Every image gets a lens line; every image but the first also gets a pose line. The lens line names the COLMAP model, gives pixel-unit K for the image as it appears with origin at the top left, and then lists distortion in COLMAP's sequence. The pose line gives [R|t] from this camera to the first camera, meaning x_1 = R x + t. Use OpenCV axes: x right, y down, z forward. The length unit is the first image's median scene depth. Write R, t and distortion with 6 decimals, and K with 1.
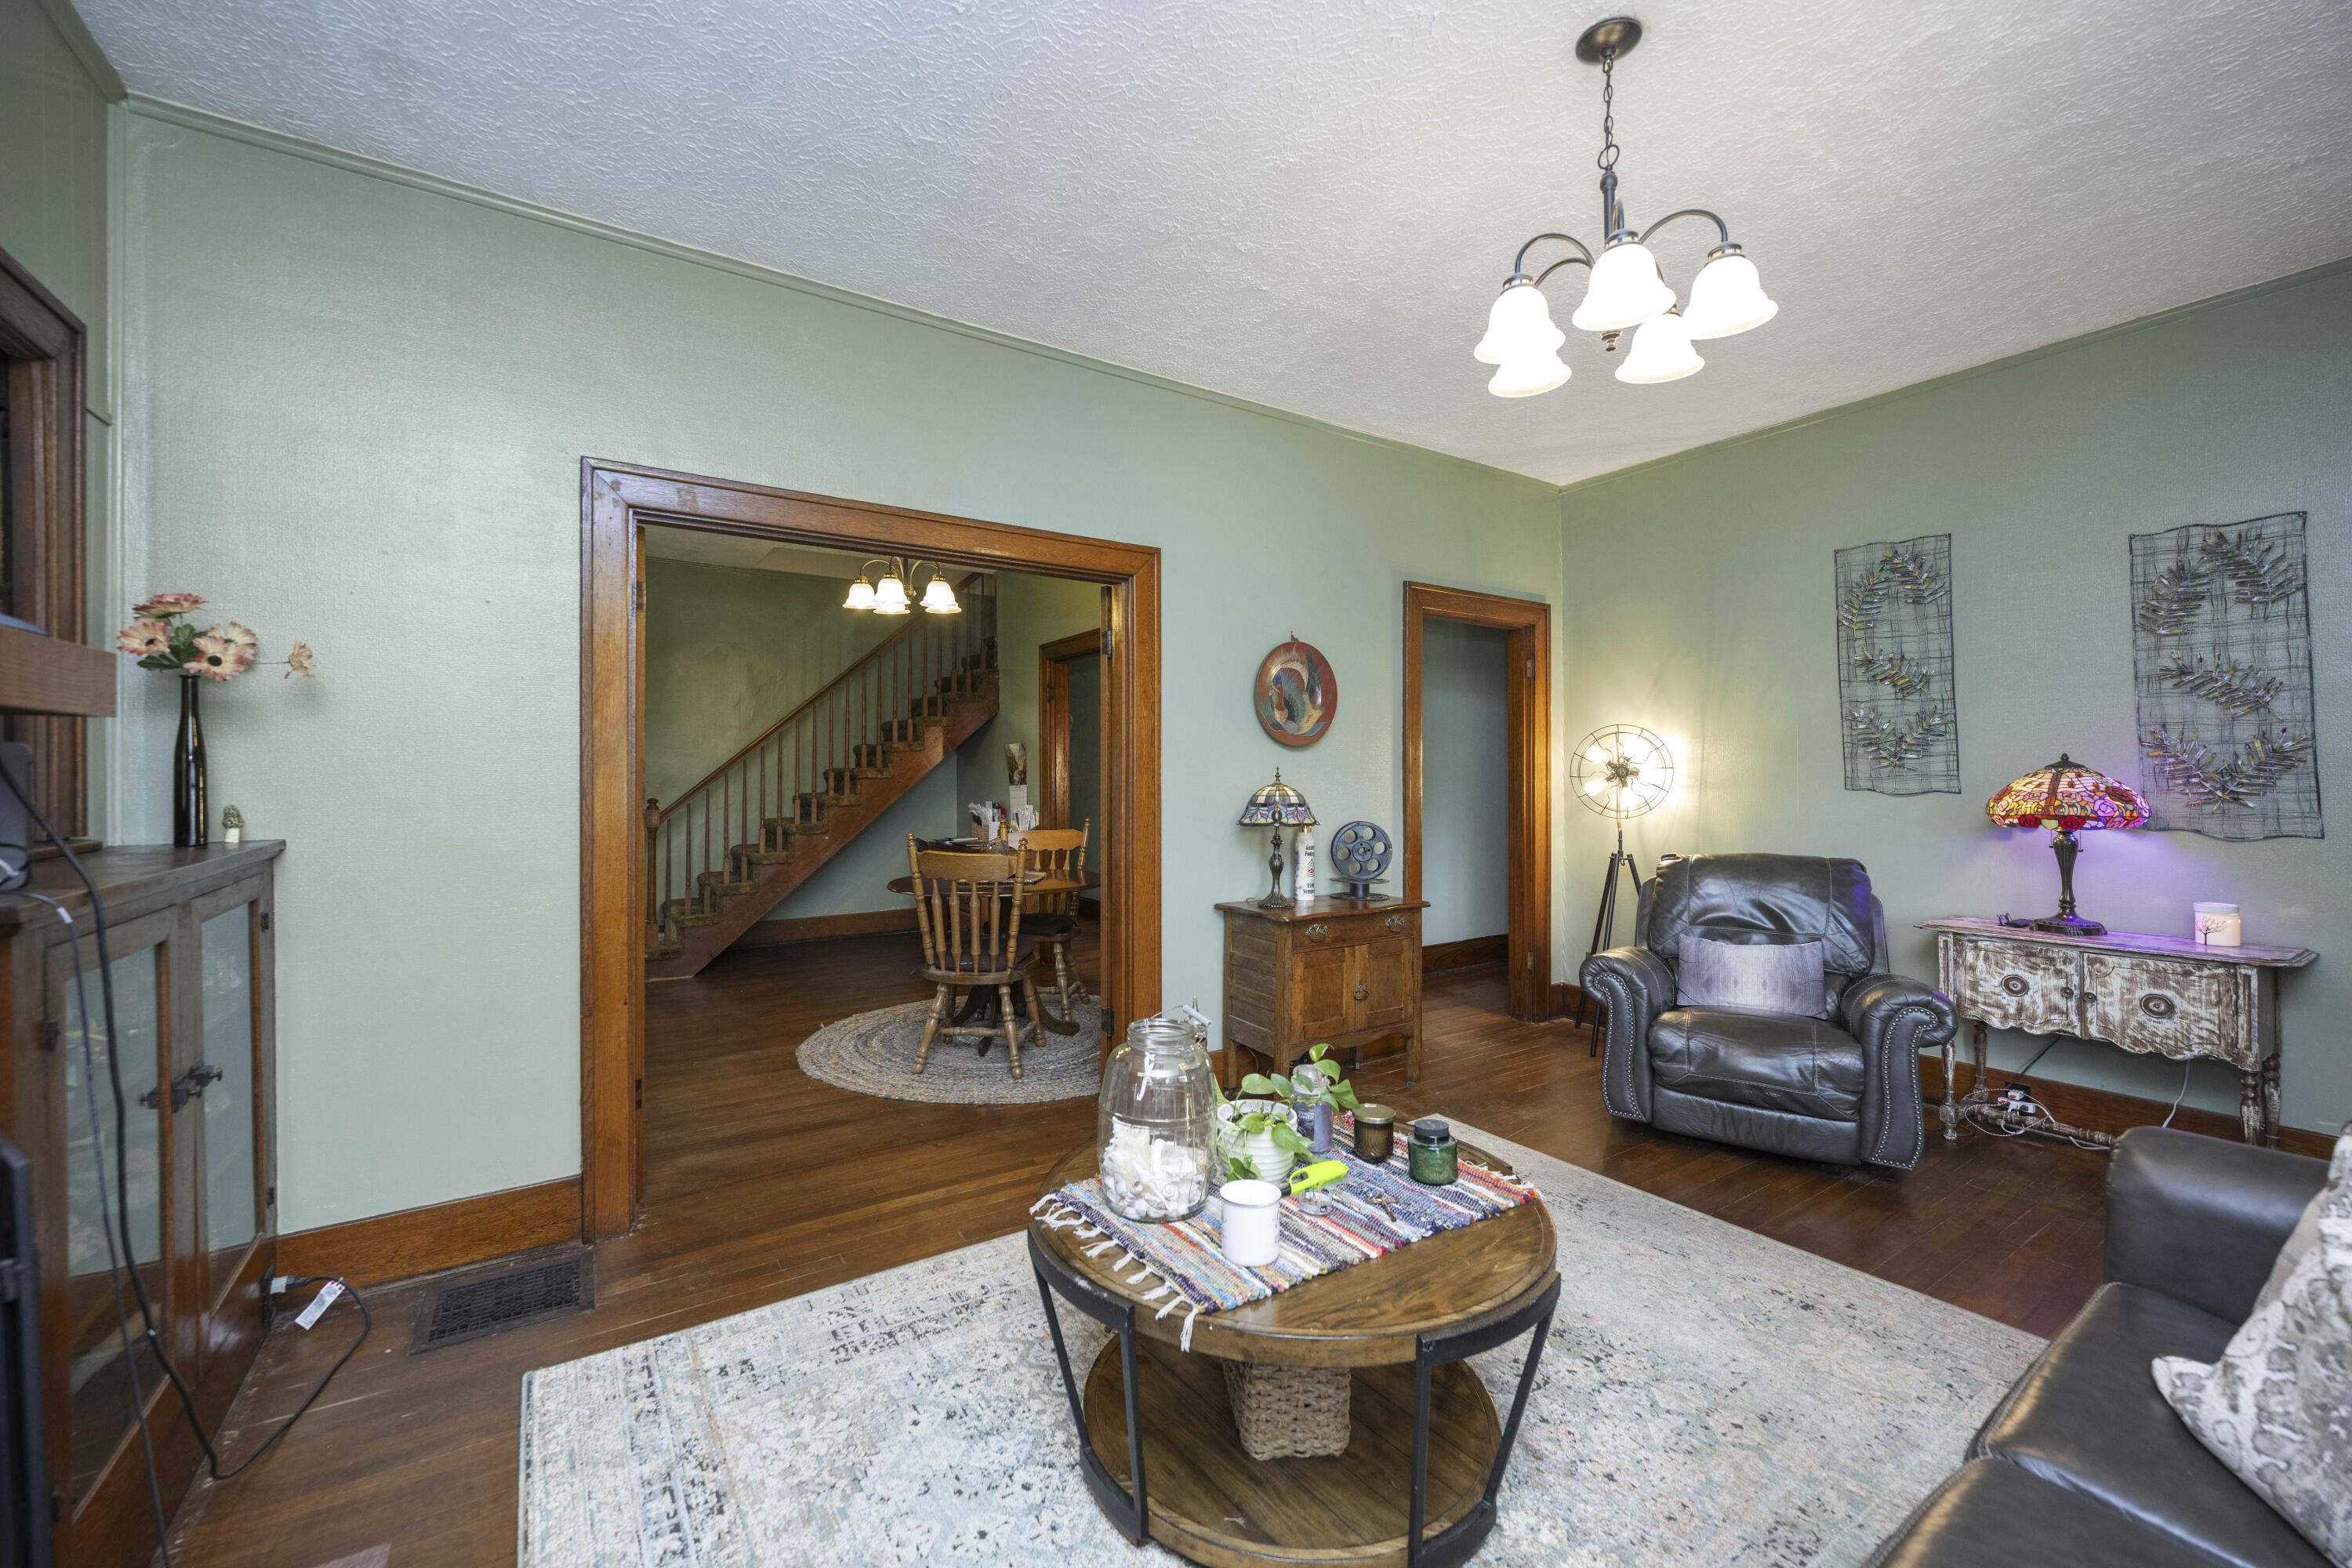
lens RADIAL K [[952.0, 0, 1172.9], [0, 952.0, 773.1], [0, 0, 1]] dist [-0.000377, 0.000282]
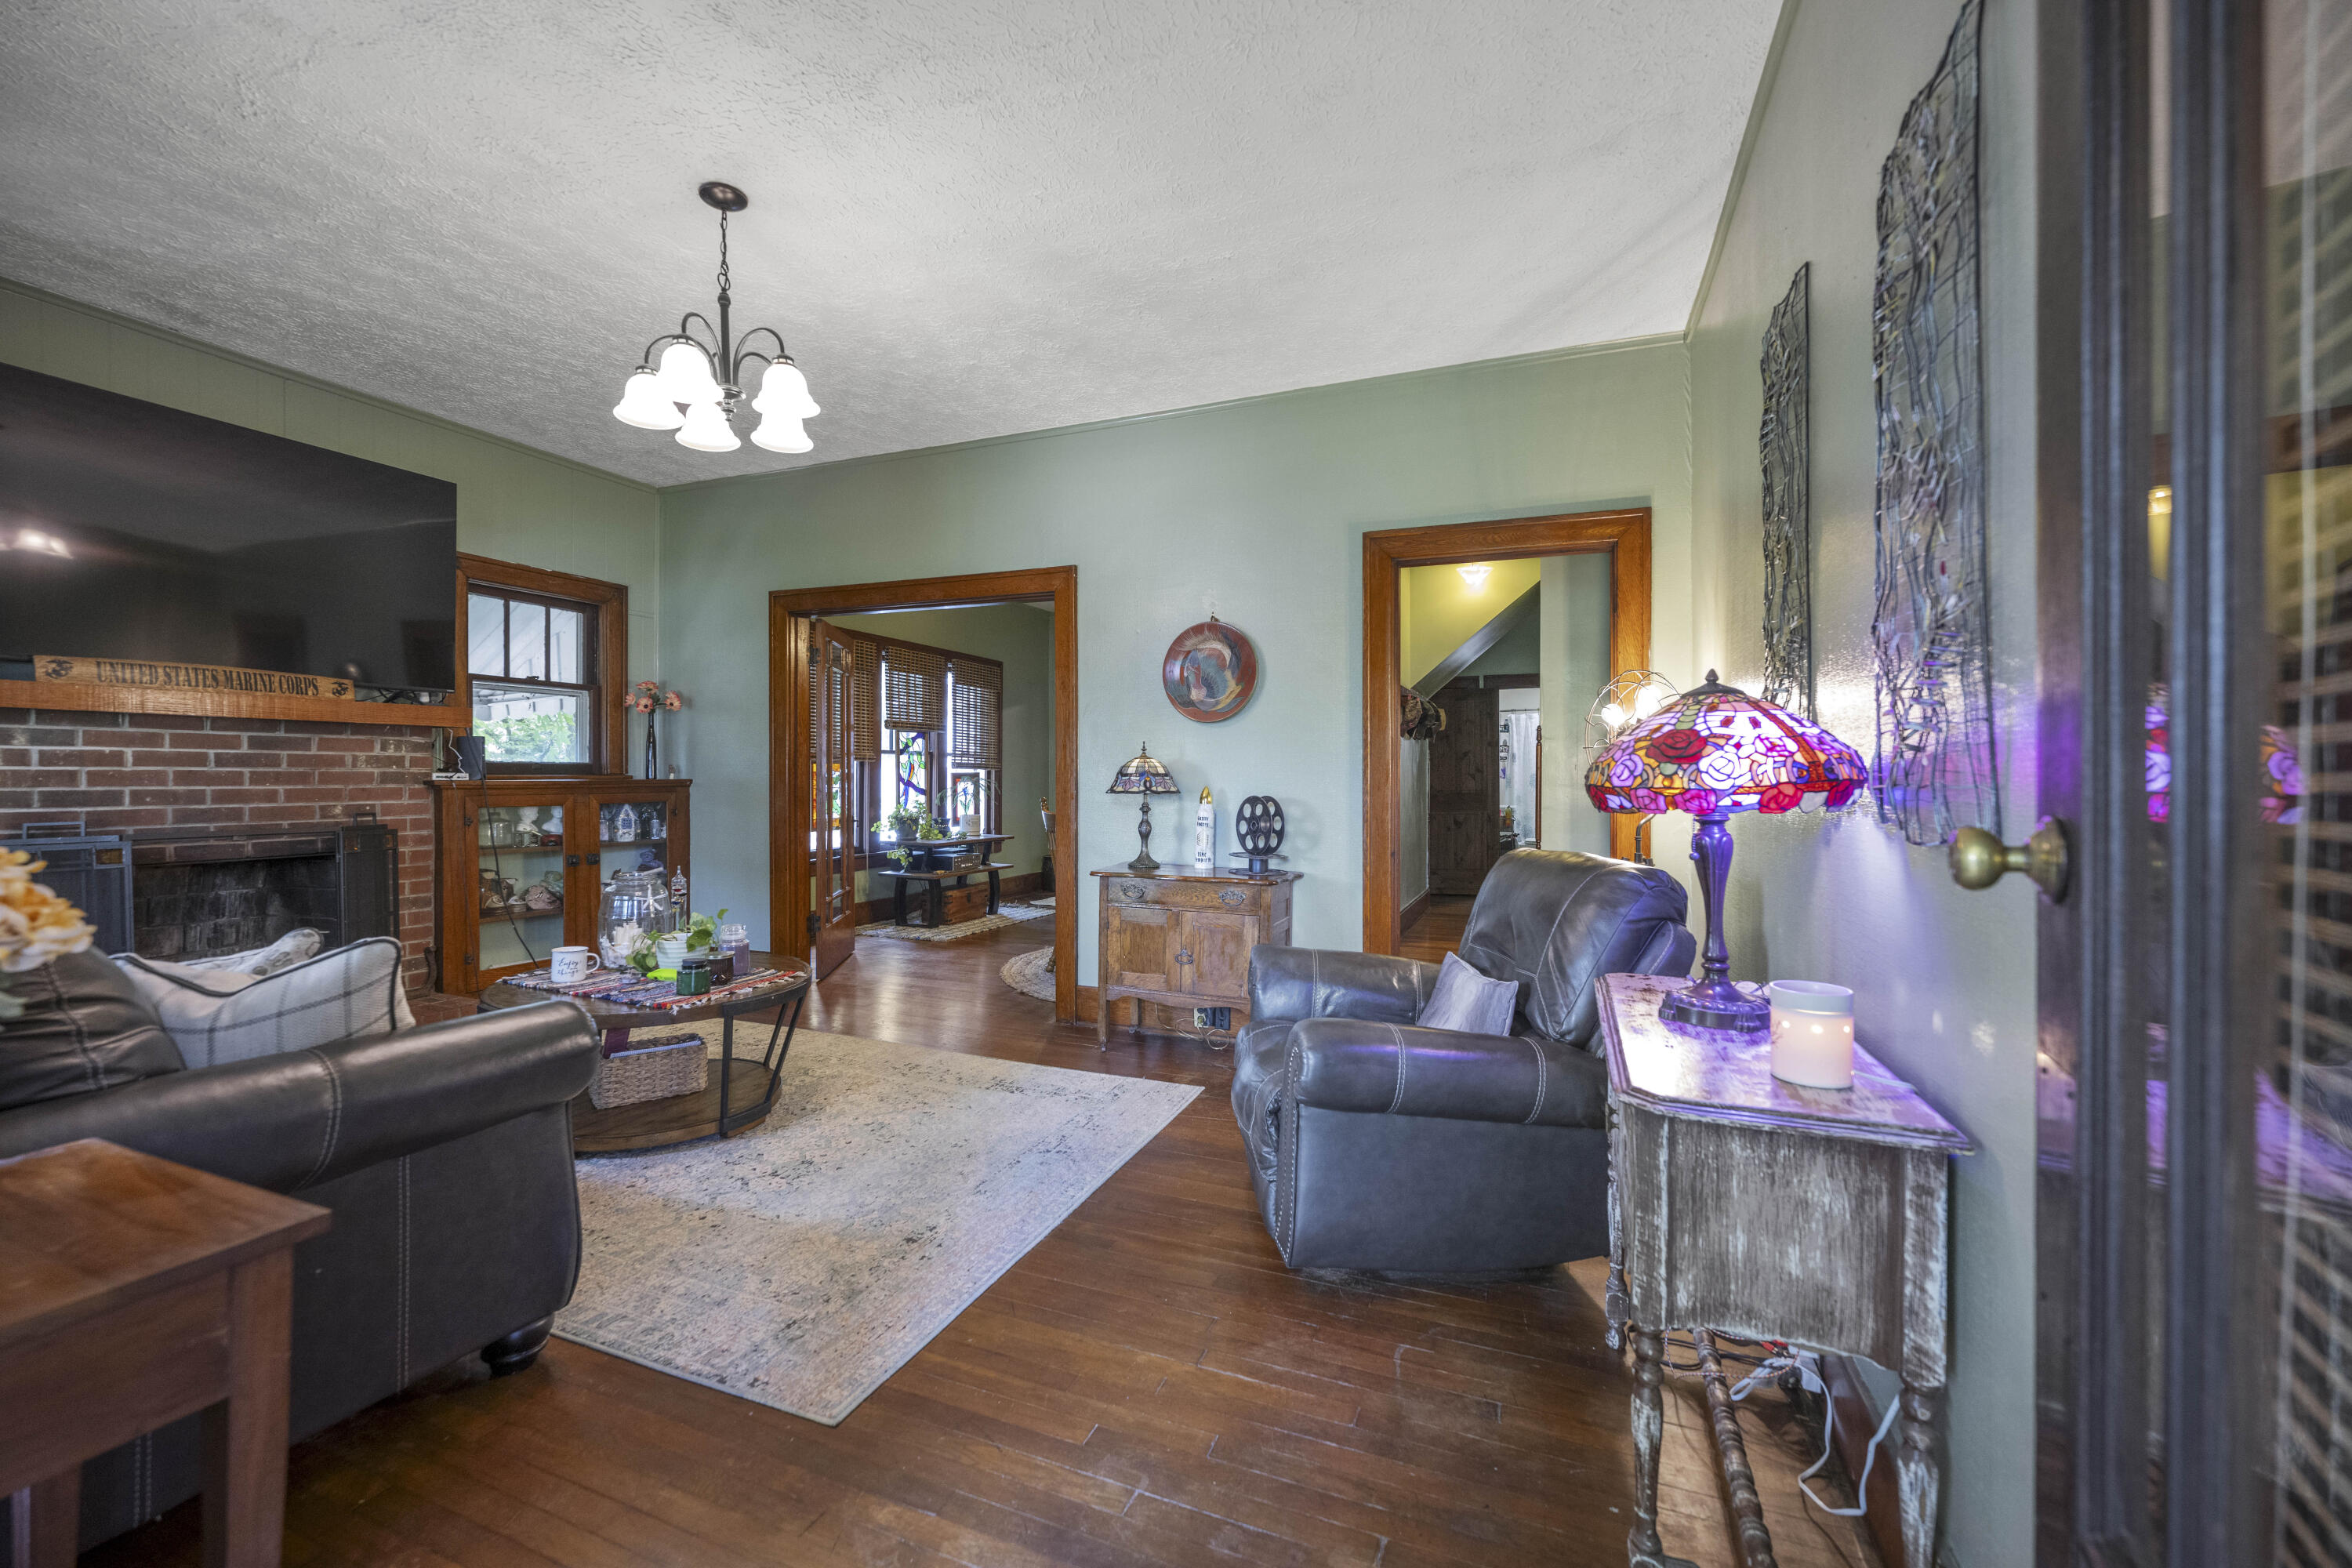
lens RADIAL K [[952.0, 0, 1155.7], [0, 952.0, 777.7], [0, 0, 1]] dist [-0.000377, 0.000282]
pose [[0.554172, 0.005234, -0.832386, 1.035716], [-0.004945, 0.999983, 0.002996, 0.032794], [0.832388, 0.002456, 0.554188, 0.400010]]
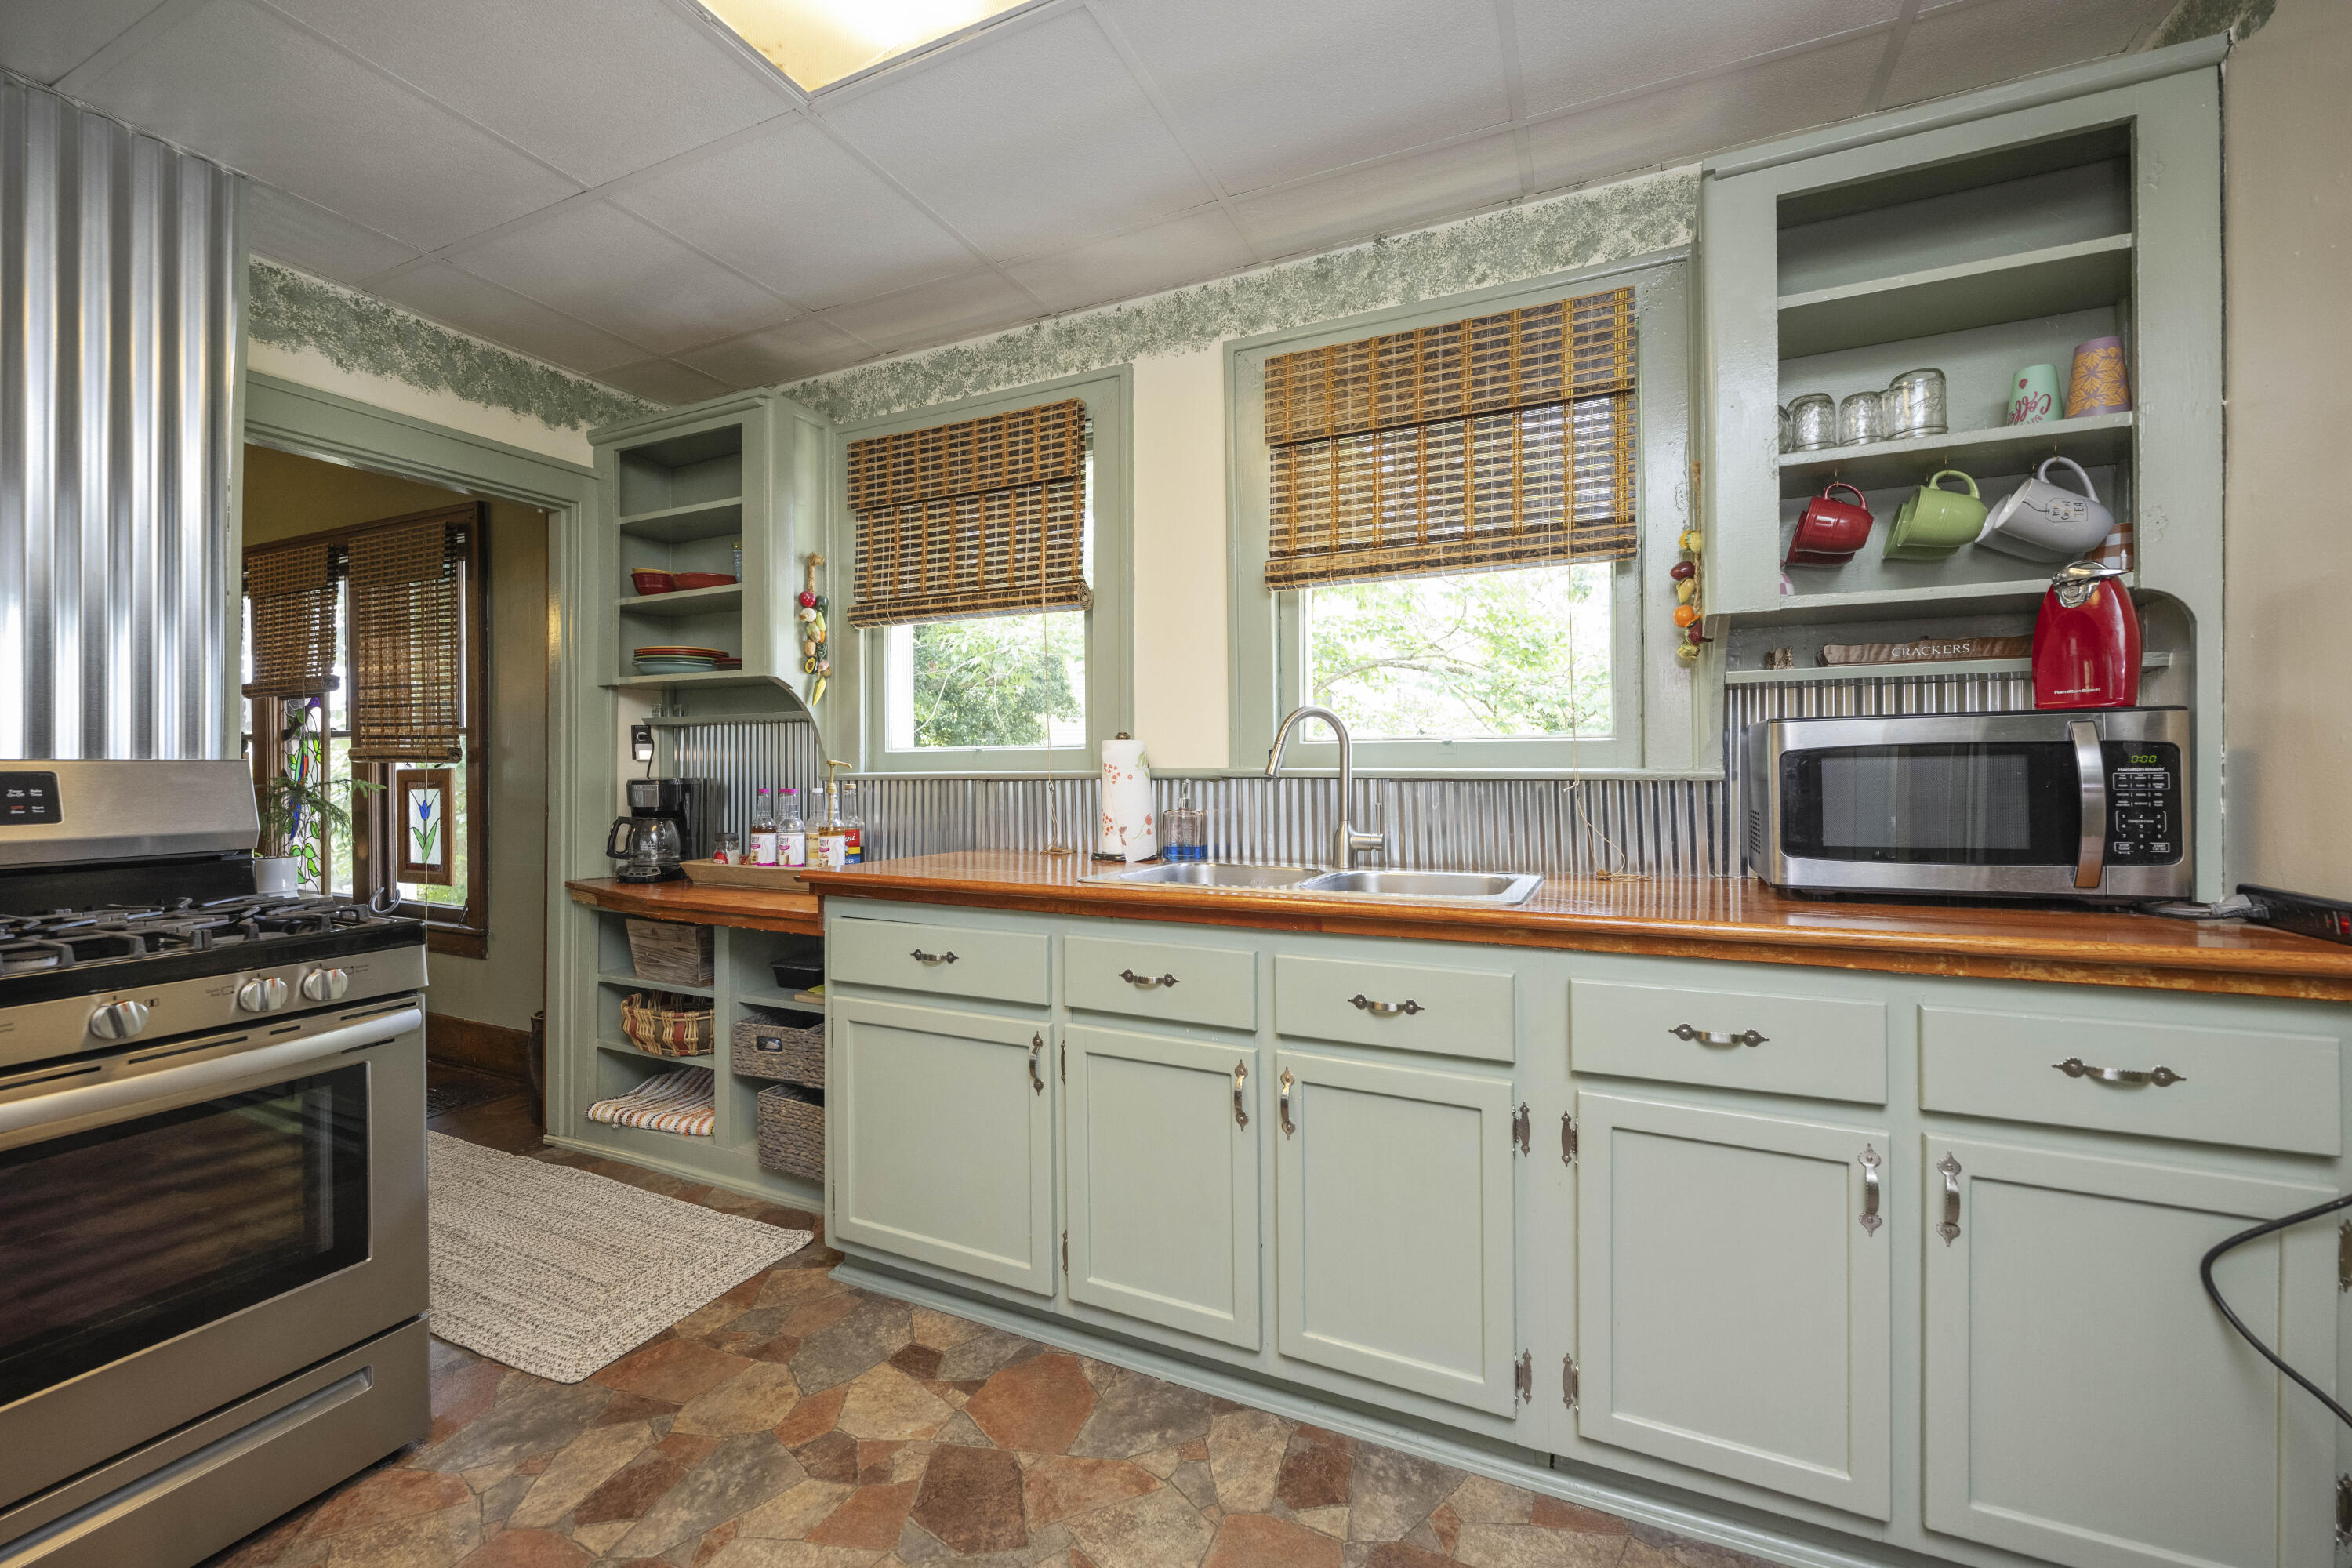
lens RADIAL K [[952.0, 0, 1171.3], [0, 952.0, 767.7], [0, 0, 1]] dist [-0.000377, 0.000282]
pose [[-0.847174, 0.005163, -0.531291, -1.255835], [0.004224, 0.999987, 0.002983, 0.028056], [0.531299, 0.000283, -0.847184, 2.617772]]
